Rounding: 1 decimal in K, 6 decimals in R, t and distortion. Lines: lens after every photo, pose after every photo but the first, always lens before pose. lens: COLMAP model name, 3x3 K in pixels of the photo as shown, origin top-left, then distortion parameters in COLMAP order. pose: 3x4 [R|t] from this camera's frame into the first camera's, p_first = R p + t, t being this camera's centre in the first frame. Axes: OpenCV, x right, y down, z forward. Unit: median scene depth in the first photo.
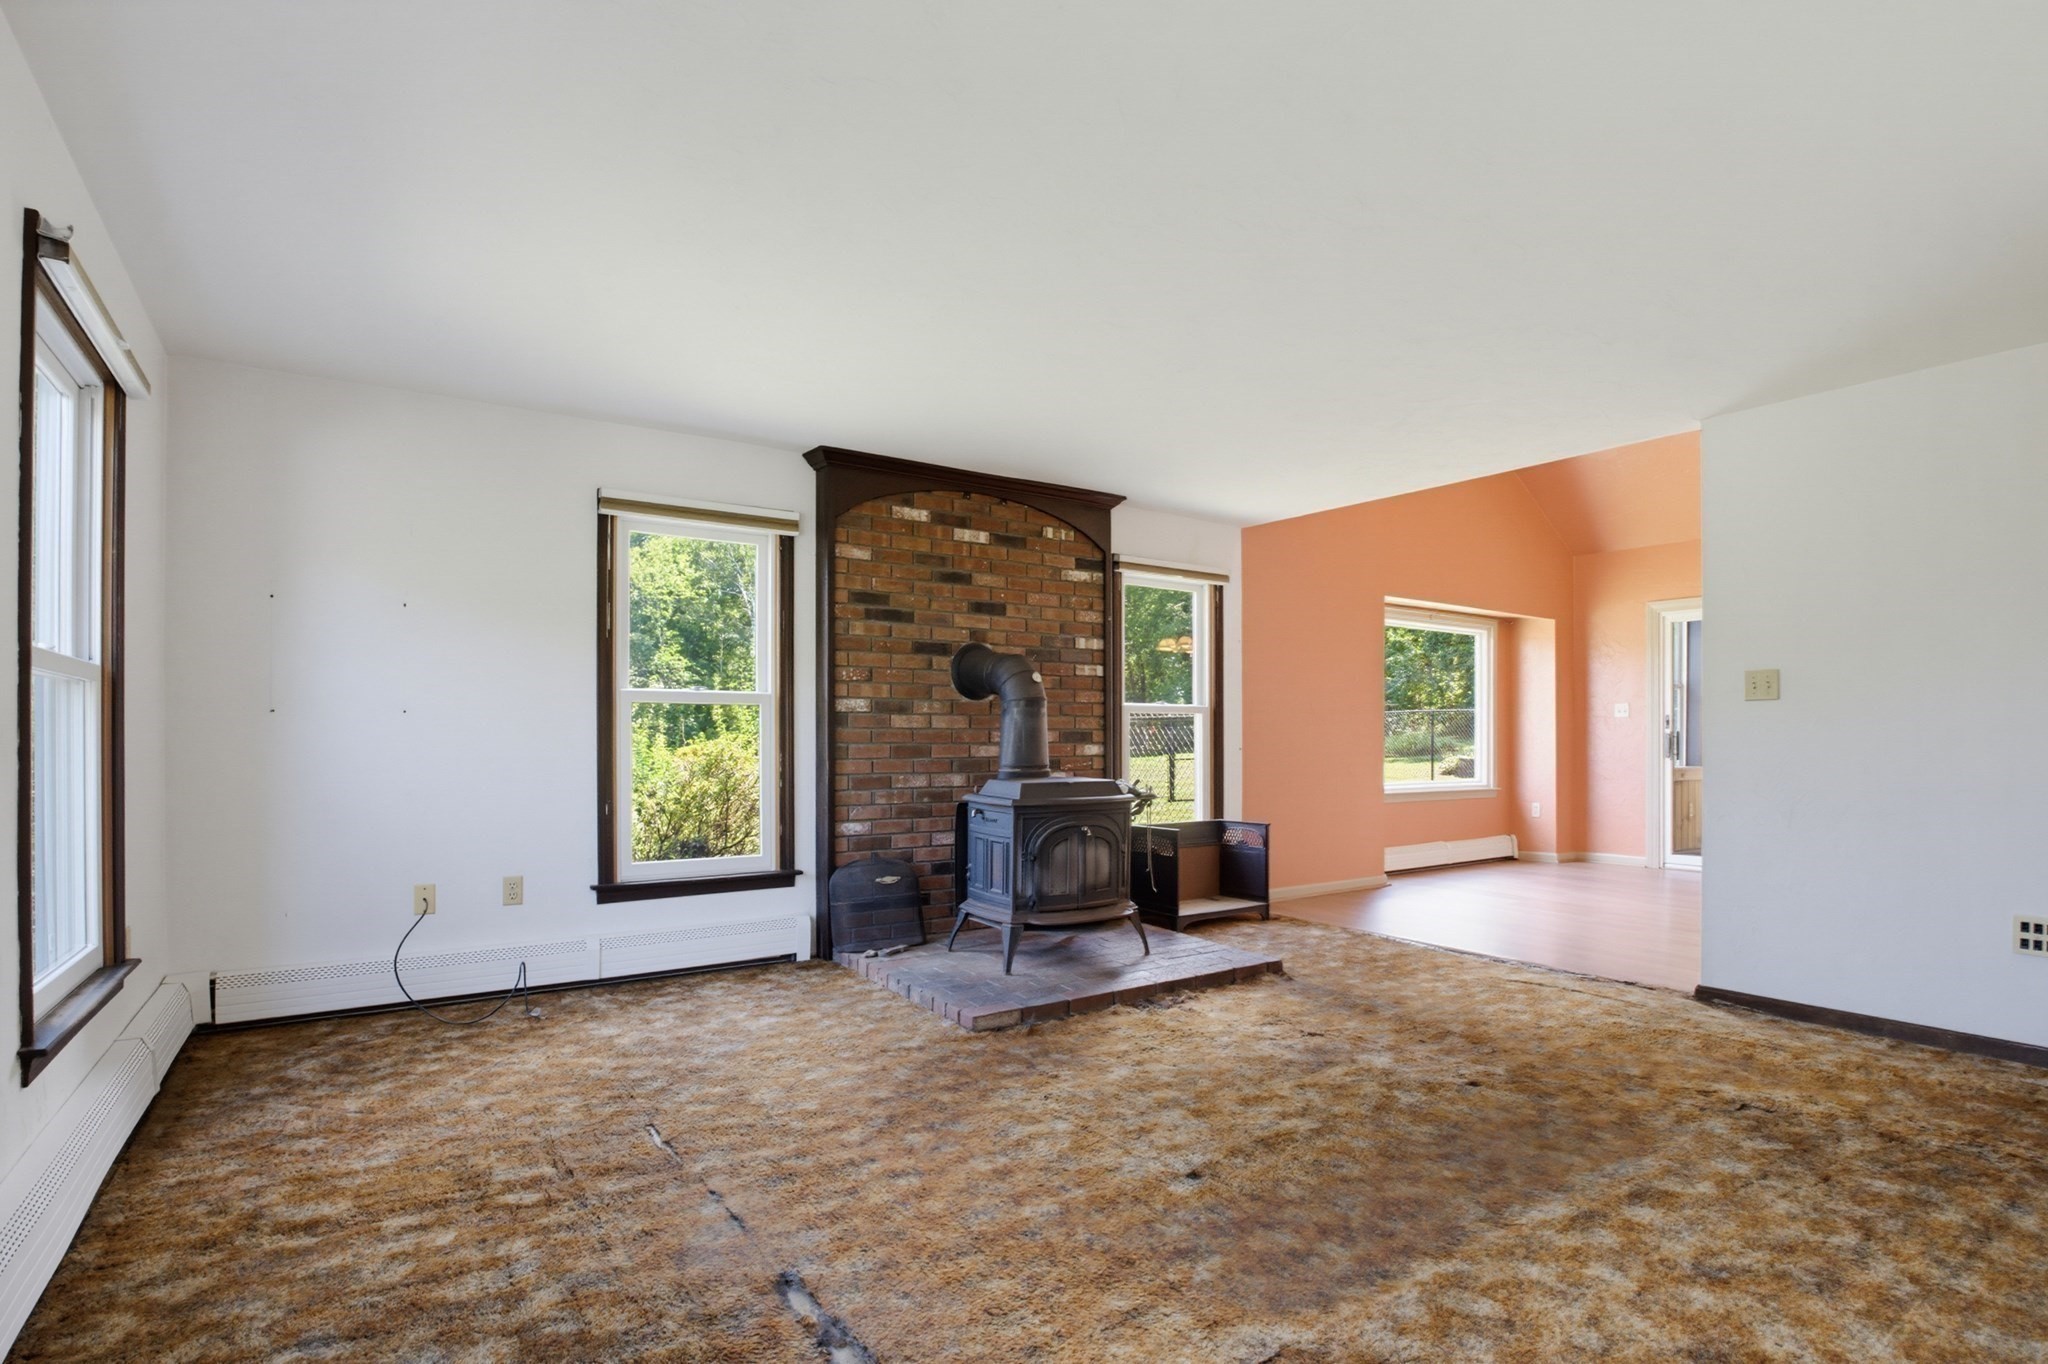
lens RADIAL K [[1009.2, 0, 1034.6], [0, 1009.2, 741.2], [0, 0, 1]] dist [-0.038196, 0.015231]
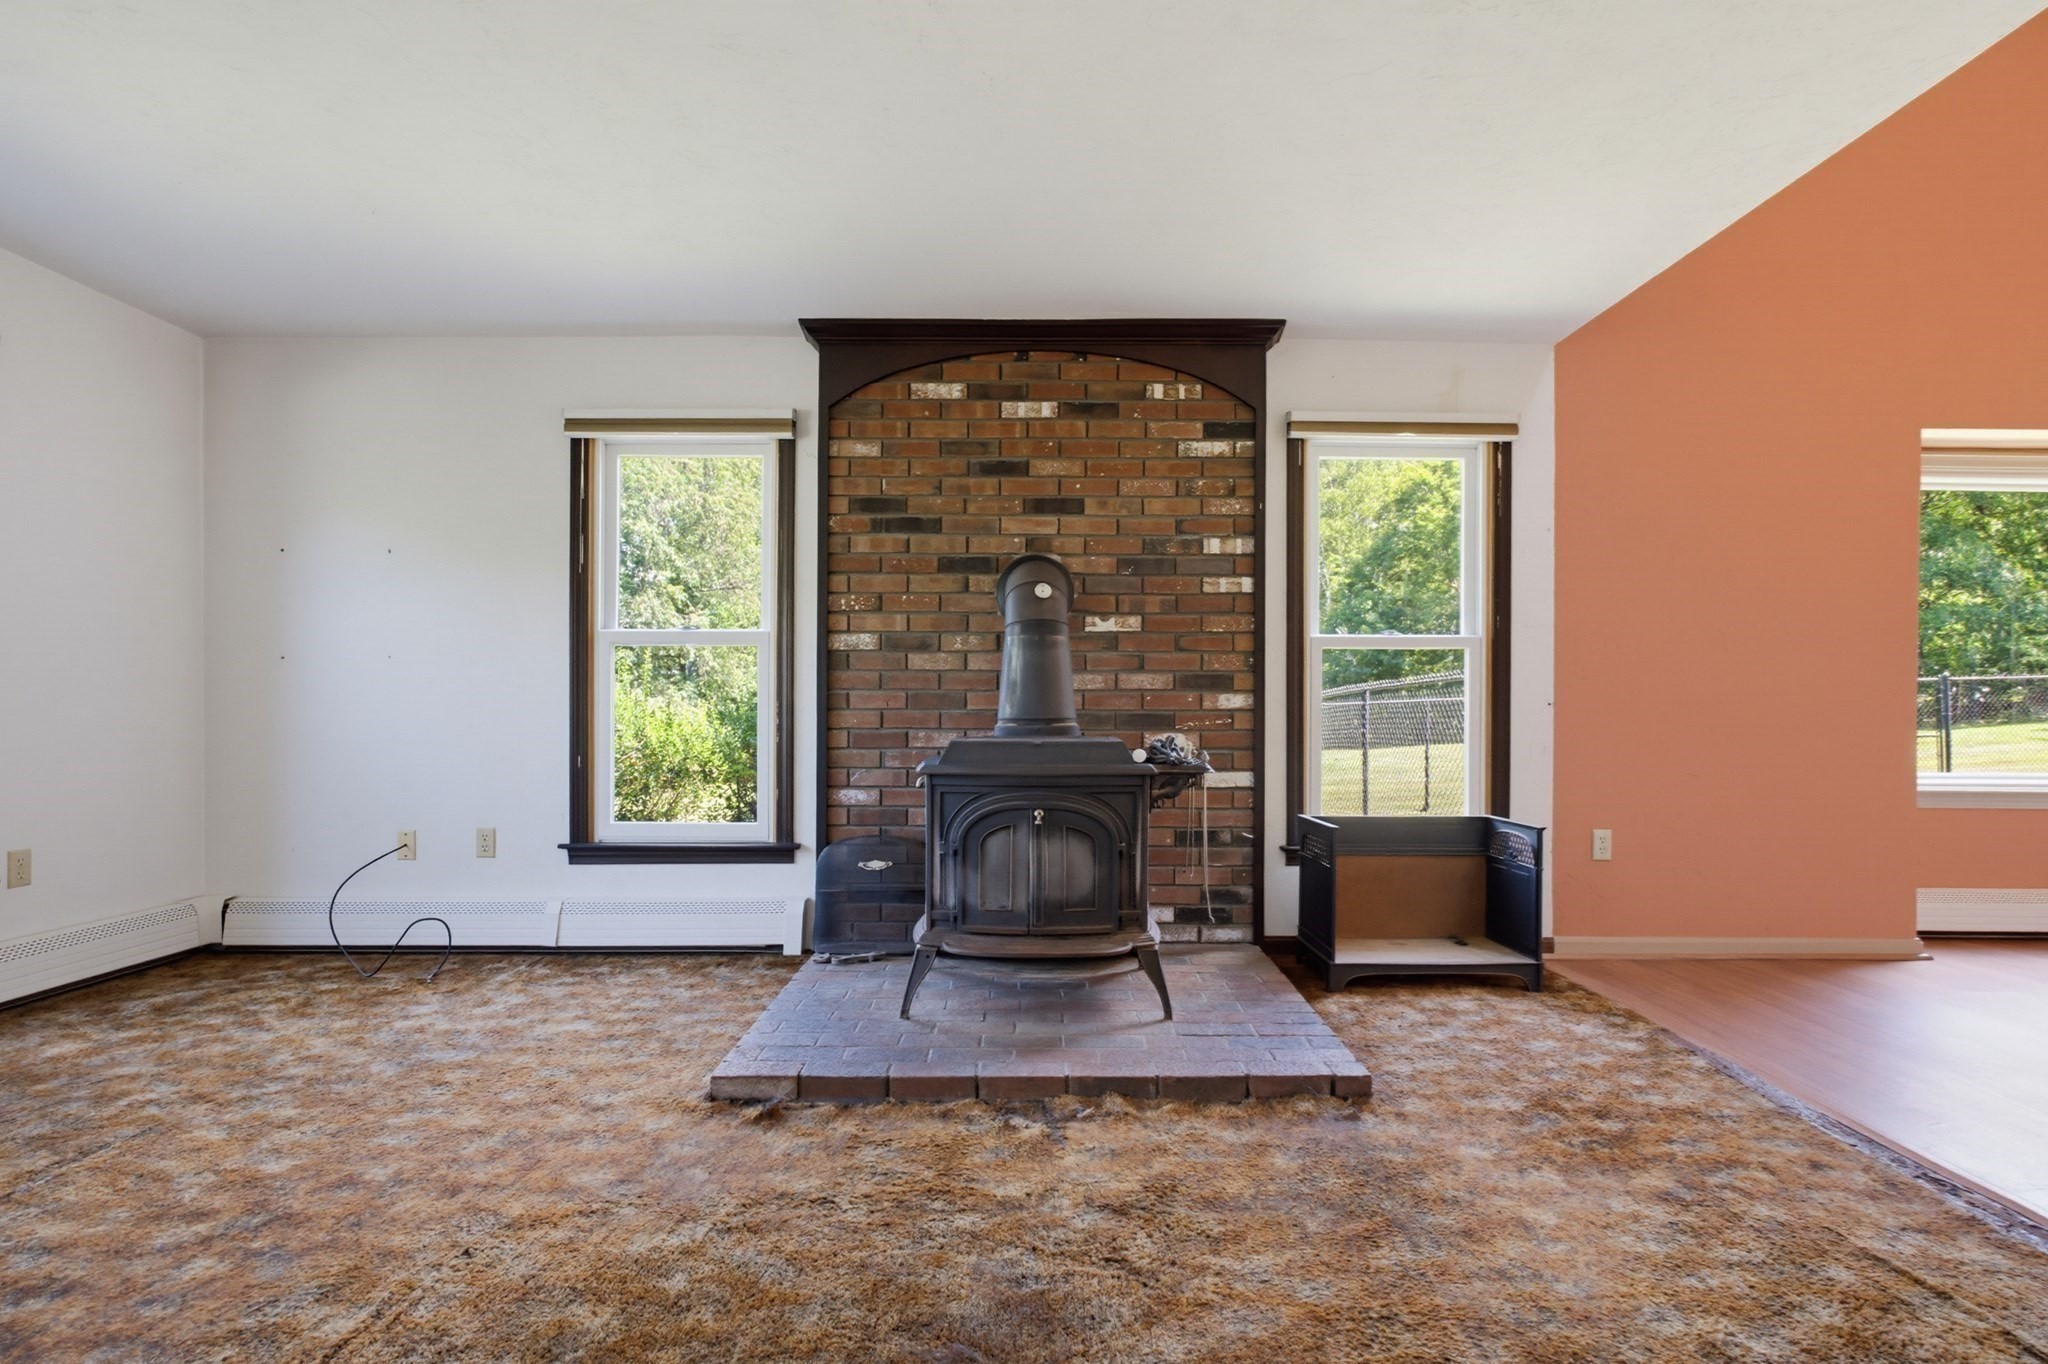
lens RADIAL K [[995.4, 0, 1029.6], [0, 995.4, 715.2], [0, 0, 1]] dist [-0.008353, 0.001128]
pose [[0.829311, 0.003526, -0.558777, 0.365147], [-0.004409, 0.999990, -0.000232, 0.021492], [0.558771, 0.002656, 0.829318, 0.418487]]
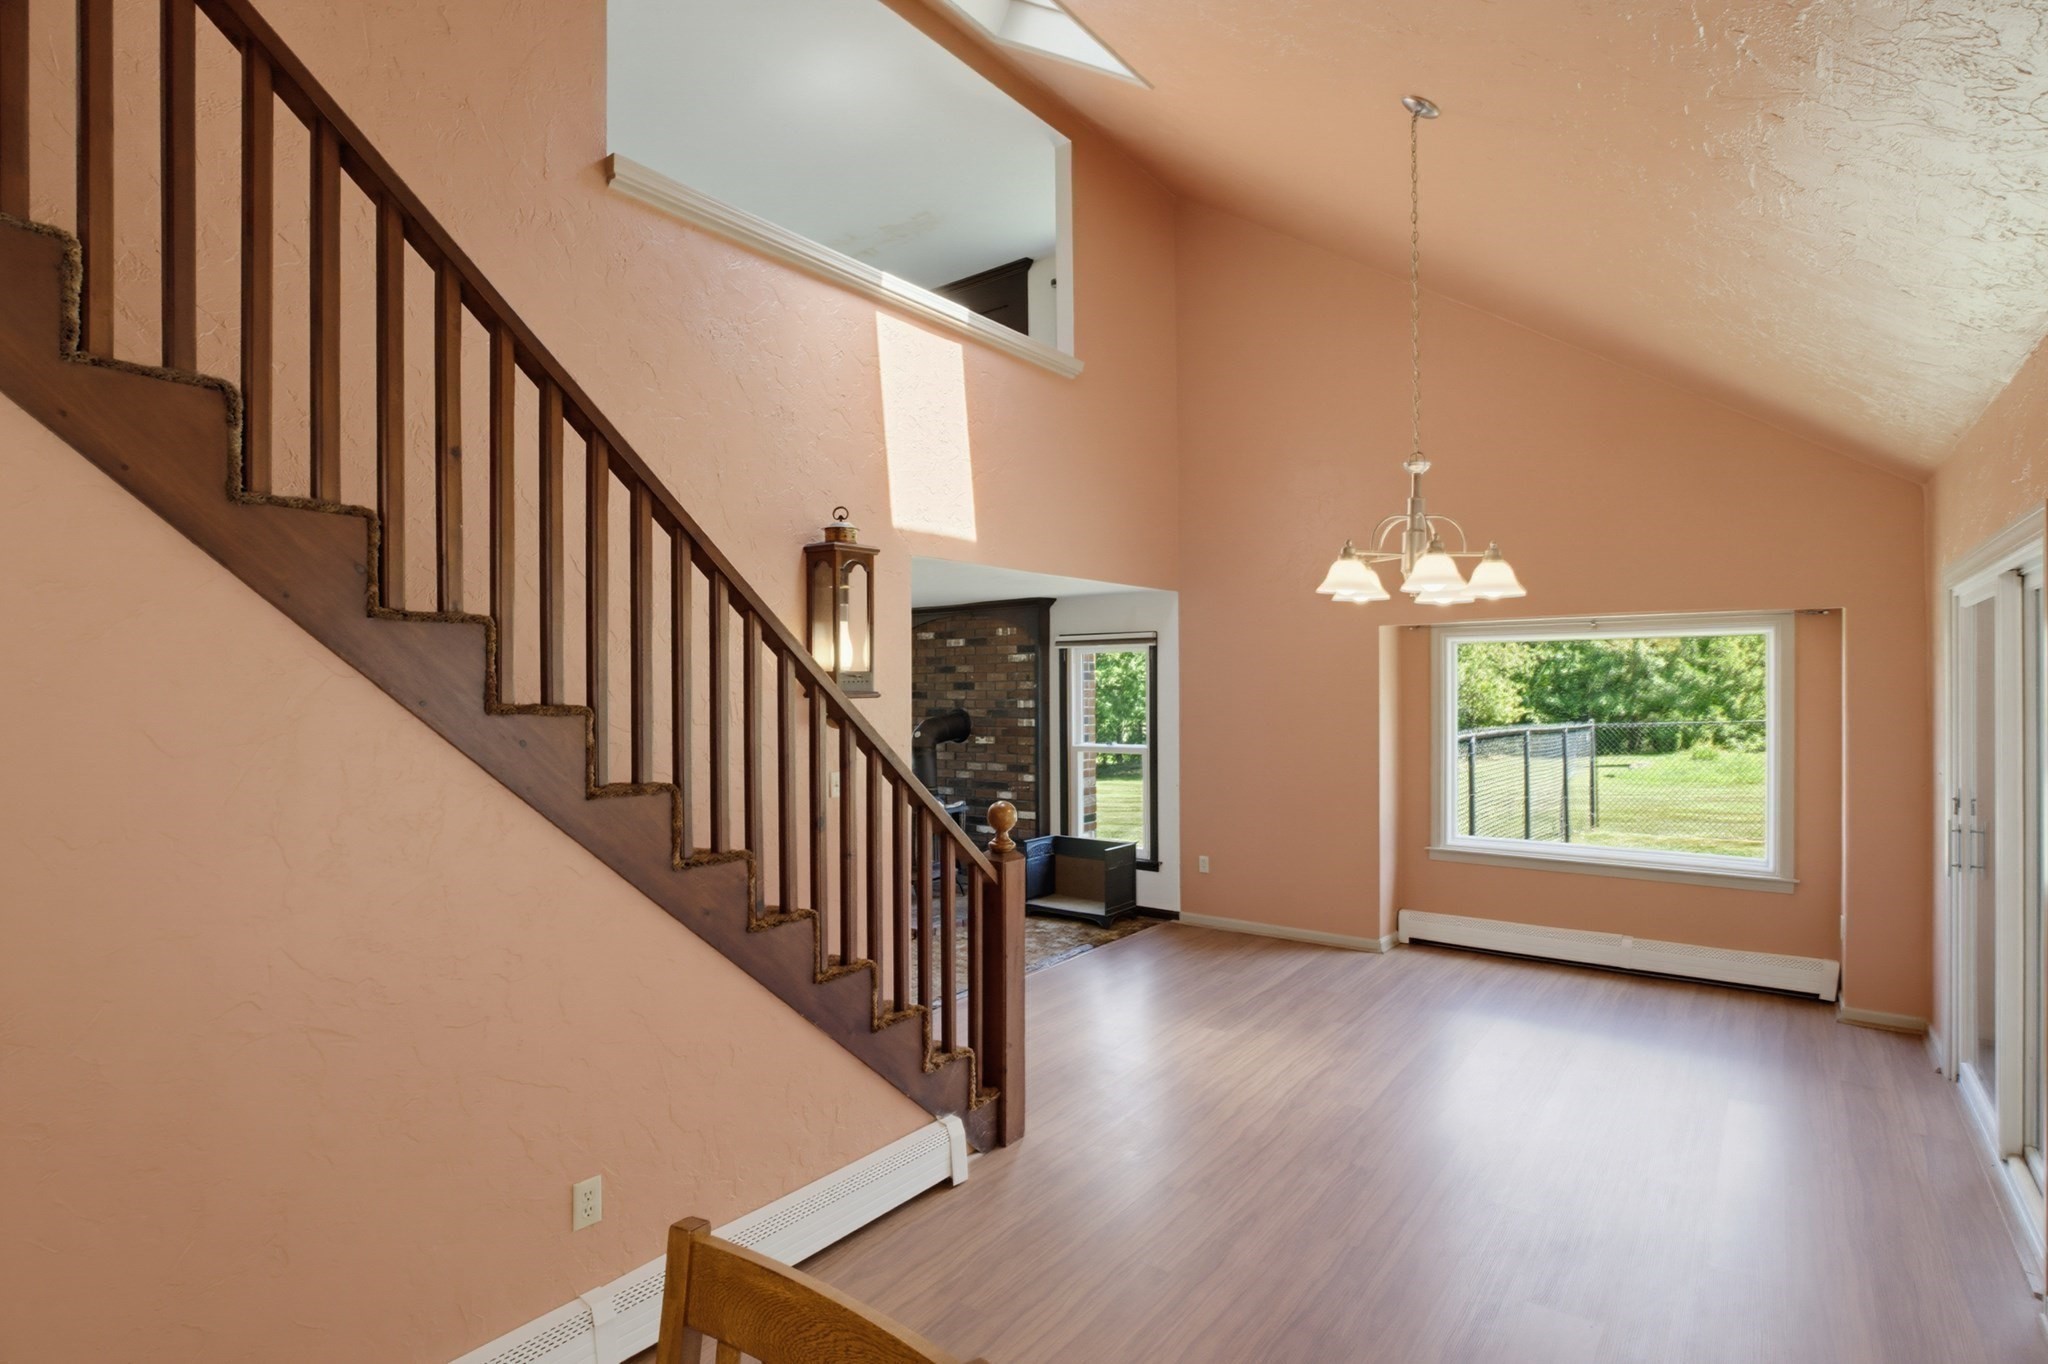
lens RADIAL K [[1007.1, 0, 1032.1], [0, 1007.1, 696.0], [0, 0, 1]] dist [-0.015695, 0.001563]
pose [[0.316532, 0.002937, -0.948577, 1.617916], [0.006199, 0.999967, 0.005164, -0.131851], [0.948562, -0.007515, 0.316504, 0.632518]]
